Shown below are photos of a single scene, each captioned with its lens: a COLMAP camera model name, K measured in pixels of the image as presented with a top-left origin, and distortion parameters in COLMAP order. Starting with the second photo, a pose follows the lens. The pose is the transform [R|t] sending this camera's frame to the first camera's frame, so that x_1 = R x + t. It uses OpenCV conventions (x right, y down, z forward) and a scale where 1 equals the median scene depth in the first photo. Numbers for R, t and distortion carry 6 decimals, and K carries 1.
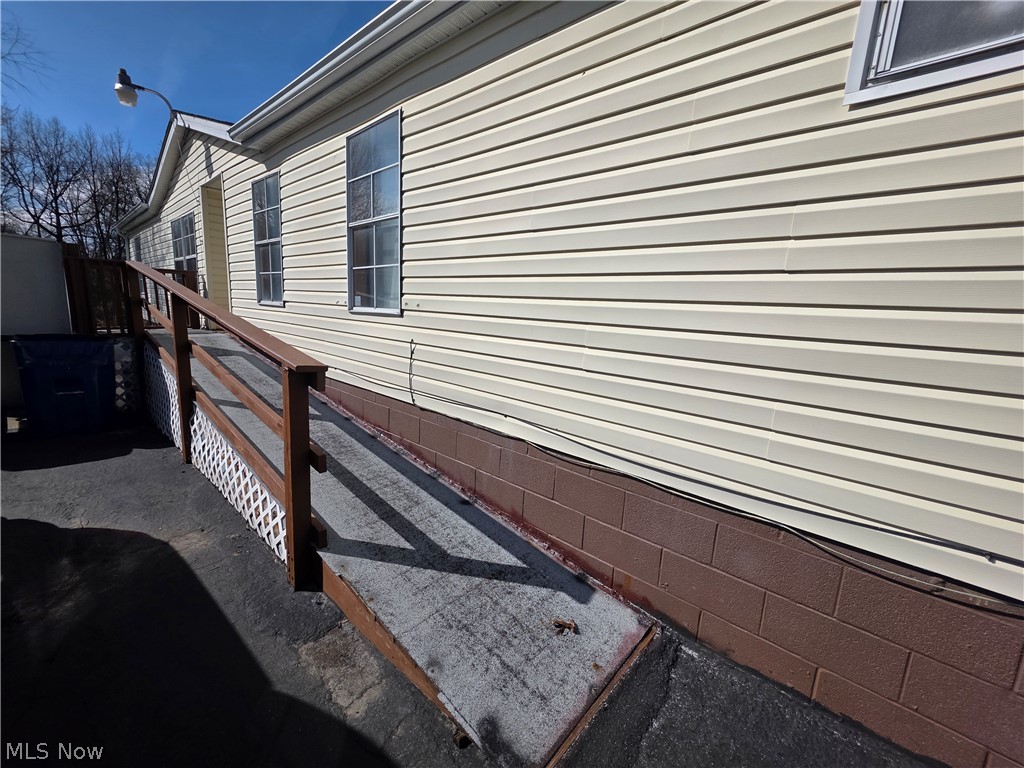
lens RADIAL K [[409.3, 0, 514.1], [0, 409.3, 384.6], [0, 0, 1]] dist [0.002742, -0.000316]
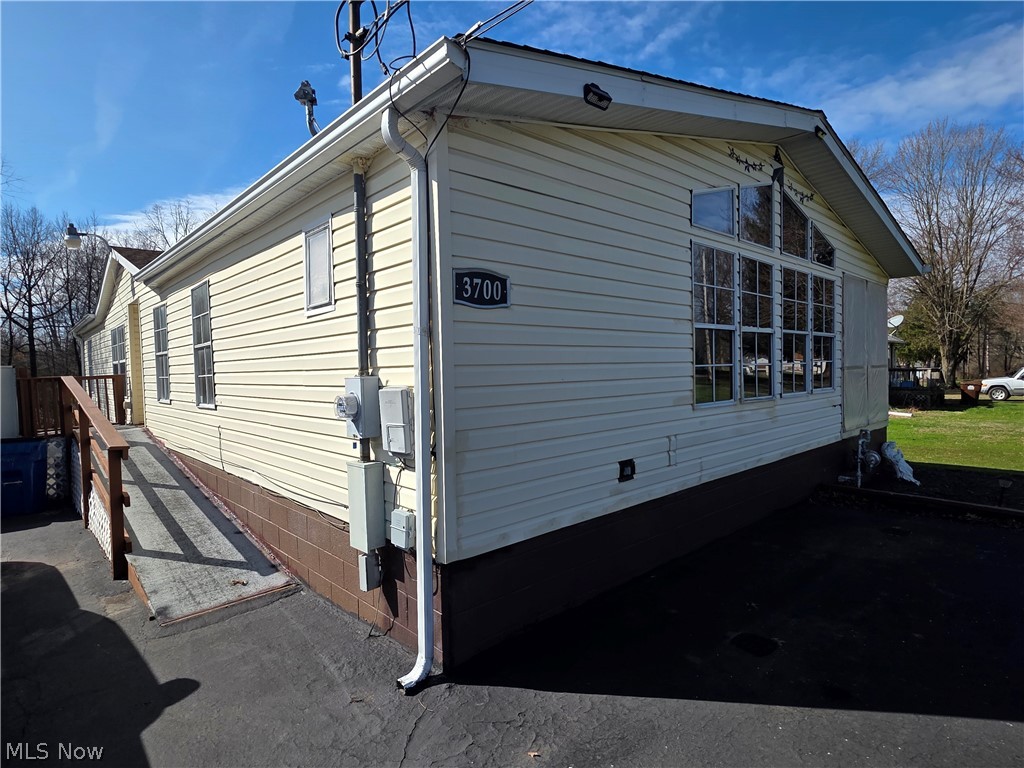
lens RADIAL K [[553.3, 0, 512.6], [0, 553.3, 388.8], [0, 0, 1]] dist [0.006069, 0.000792]
pose [[0.990696, -0.078040, -0.111499, 0.715629], [0.061789, 0.987876, -0.142418, 0.075081], [0.121261, 0.134204, 0.983507, -0.588963]]
